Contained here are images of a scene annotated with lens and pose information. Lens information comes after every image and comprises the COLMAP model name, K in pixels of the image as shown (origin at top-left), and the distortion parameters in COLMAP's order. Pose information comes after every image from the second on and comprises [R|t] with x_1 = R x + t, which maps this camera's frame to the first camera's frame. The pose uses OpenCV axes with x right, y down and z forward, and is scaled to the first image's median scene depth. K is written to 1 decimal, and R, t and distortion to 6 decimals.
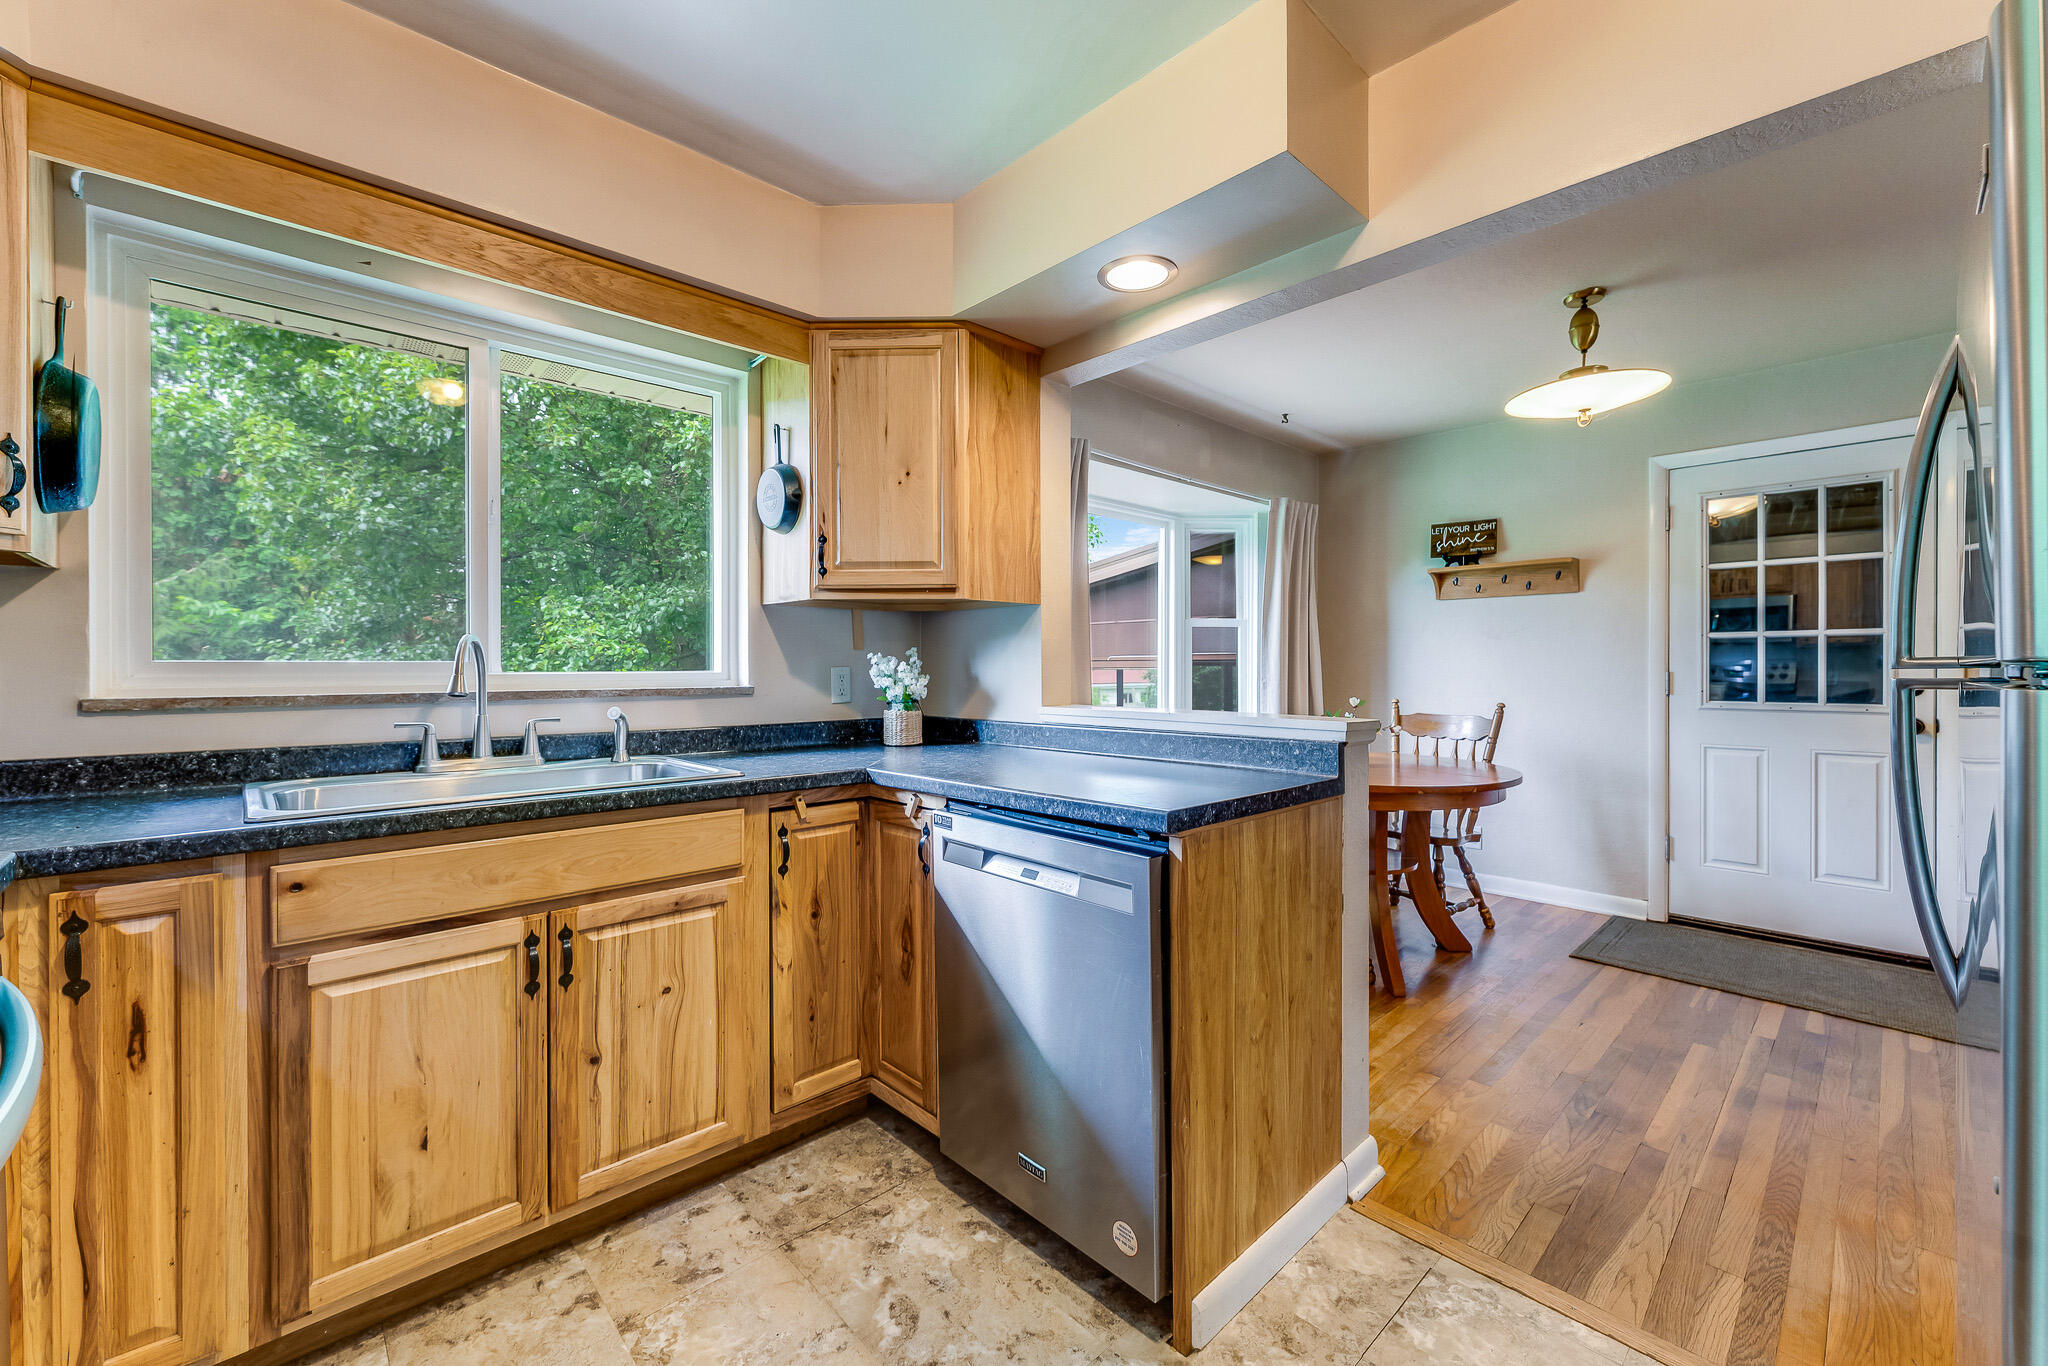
lens RADIAL K [[829.0, 0, 1020.0], [0, 829.0, 668.9], [0, 0, 1]] dist [0.000071, 0.000527]
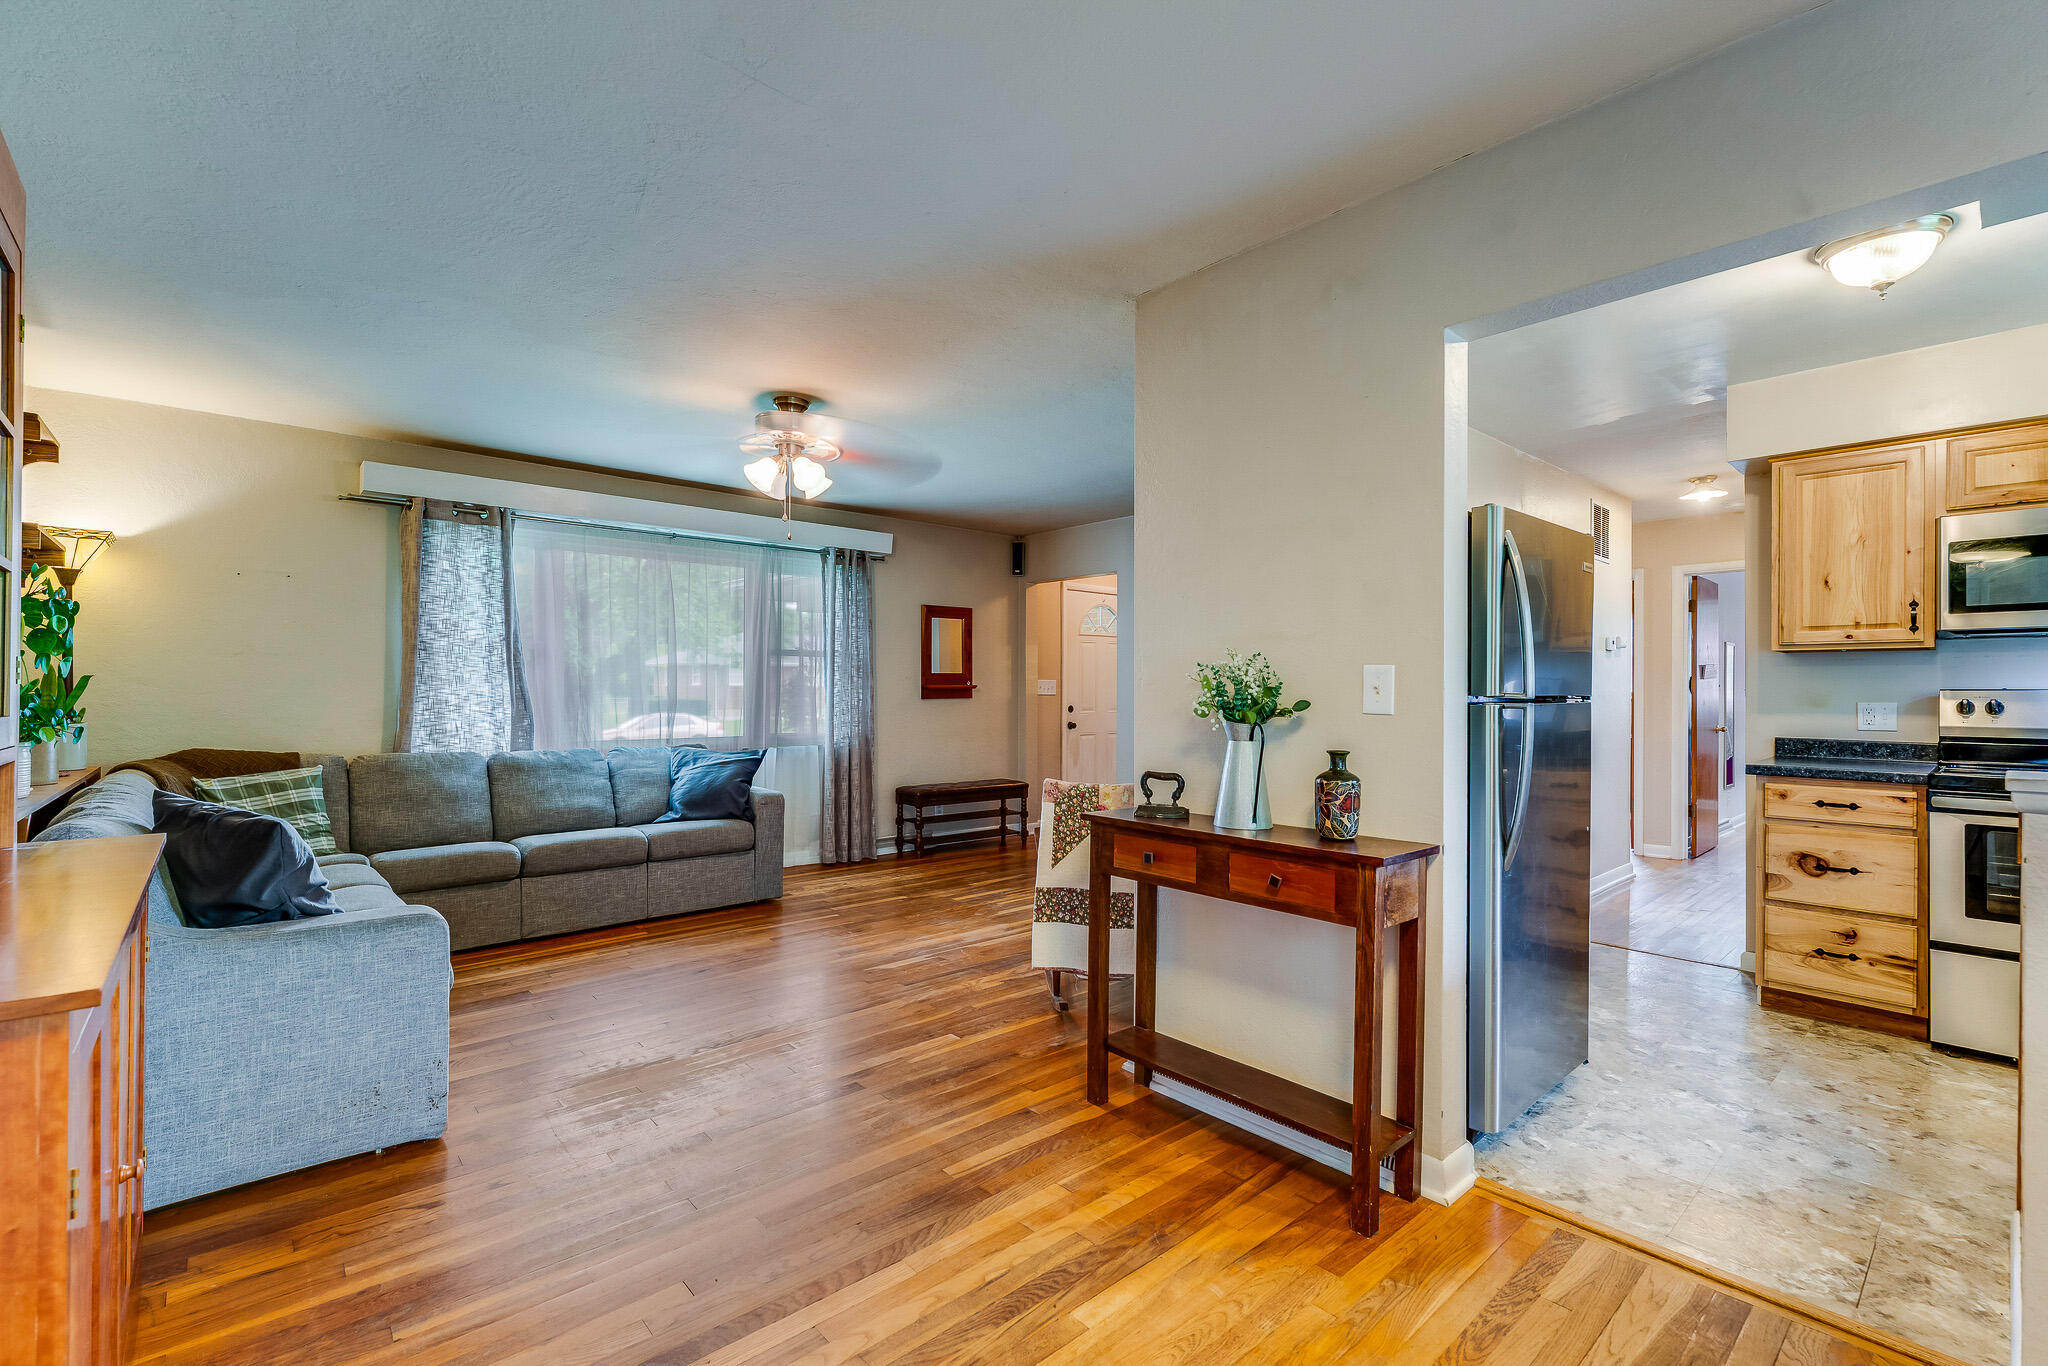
lens RADIAL K [[877.6, 0, 1034.2], [0, 877.6, 687.1], [0, 0, 1]] dist [-0.002091, -0.000168]
pose [[-0.999437, -0.003854, 0.033333, 1.360923], [-0.003867, 0.999992, -0.000342, -0.014901], [-0.033331, -0.000470, -0.999444, 1.955002]]
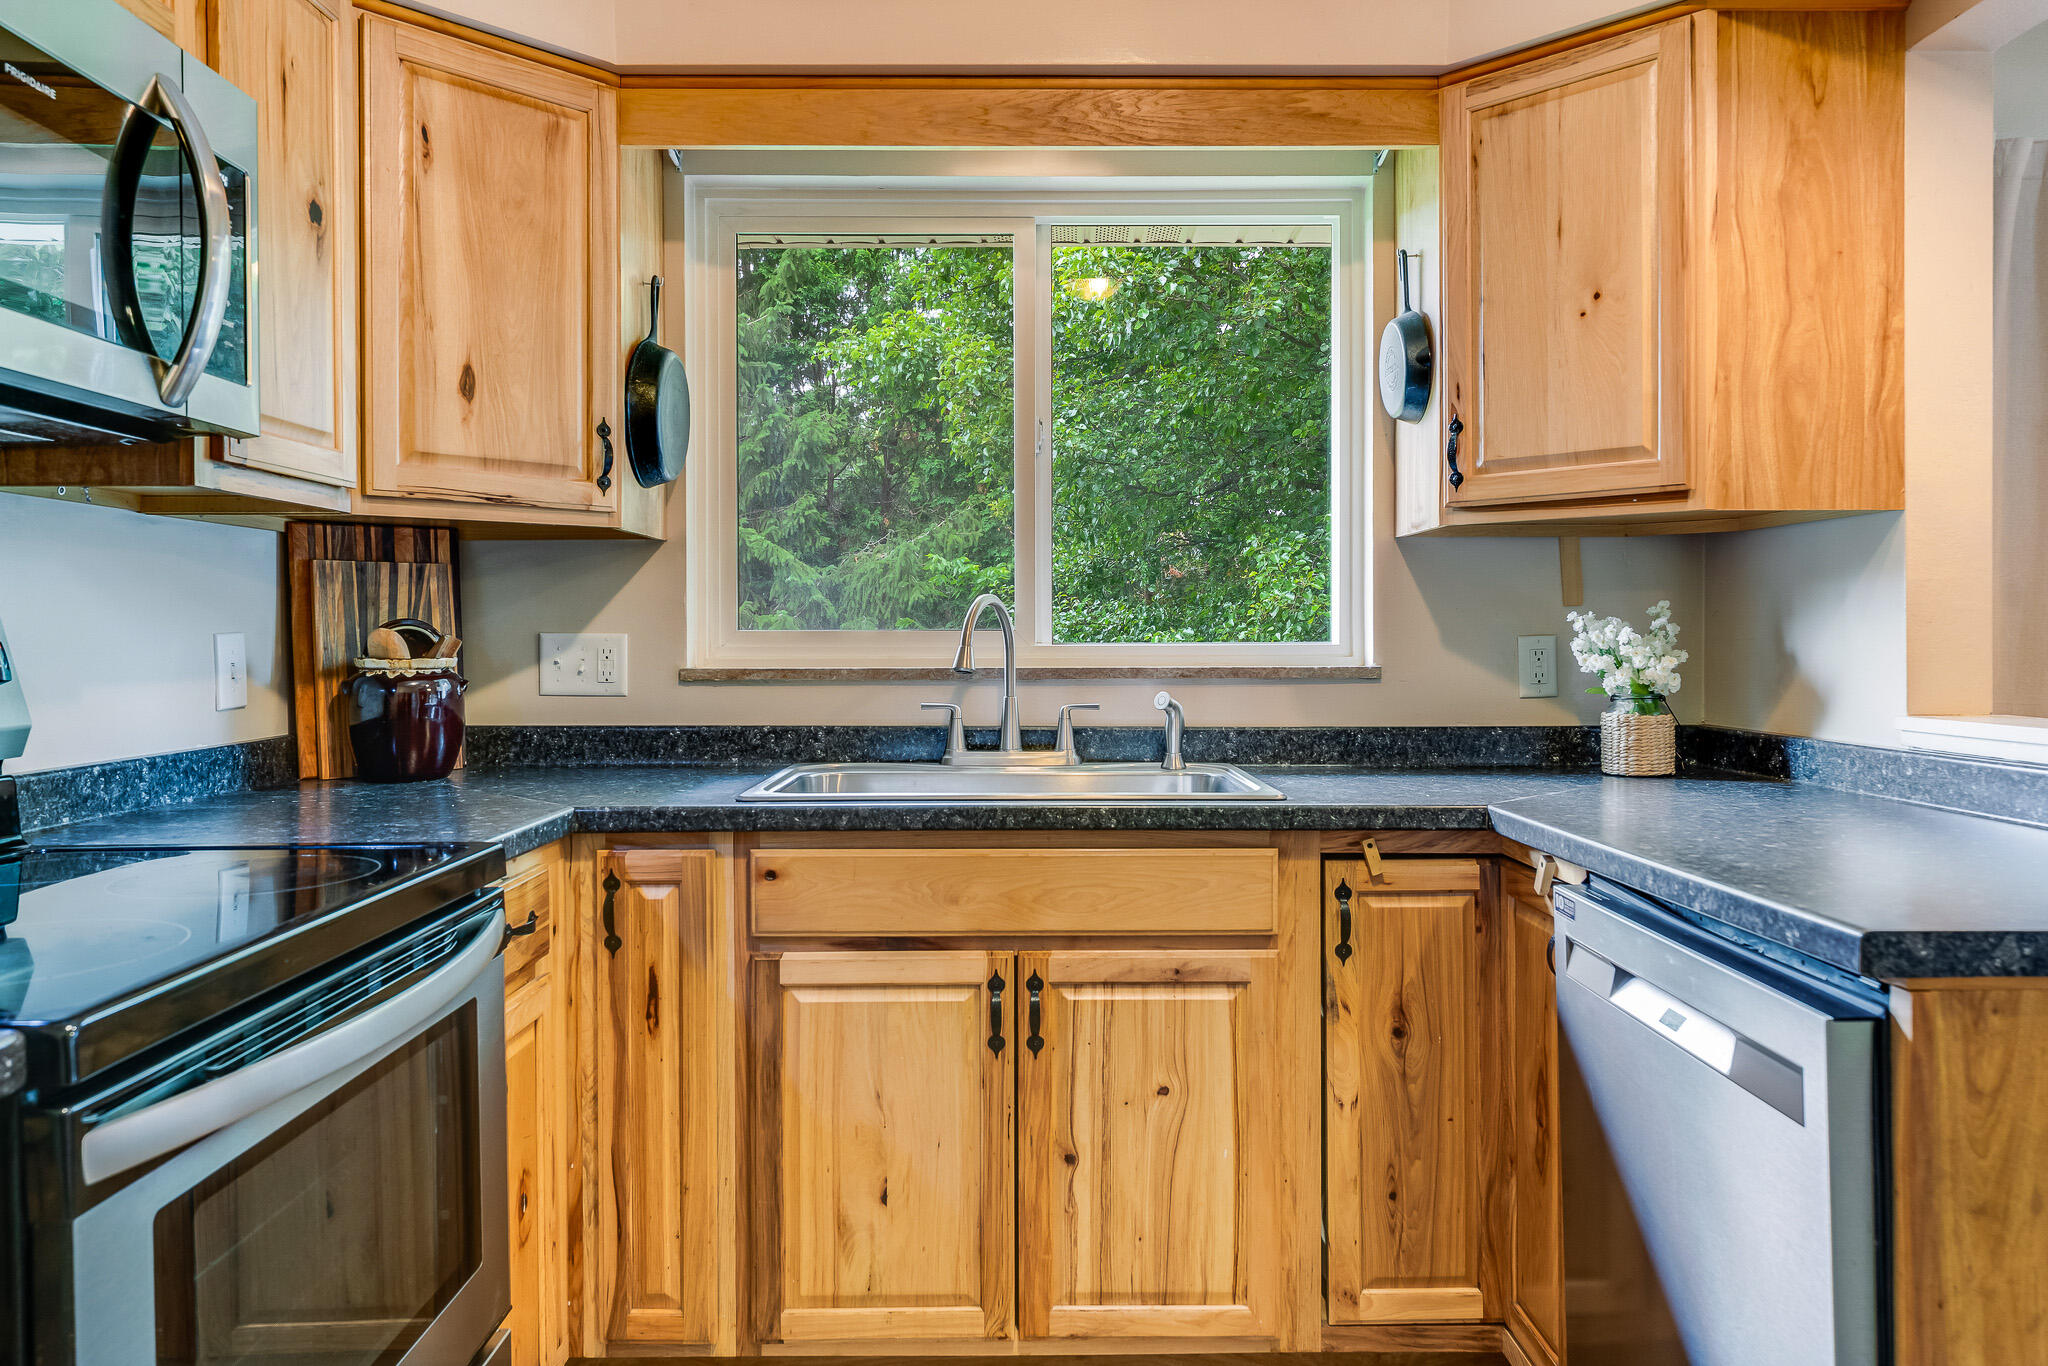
lens RADIAL K [[1389.2, 0, 1034.3], [0, 1389.2, 641.3], [0, 0, 1]] dist [0.005224, -0.002583]
pose [[0.732851, 0.002300, -0.680385, 0.301680], [-0.000882, 0.999997, 0.002431, -0.000906], [0.680388, -0.001182, 0.732851, 0.050102]]
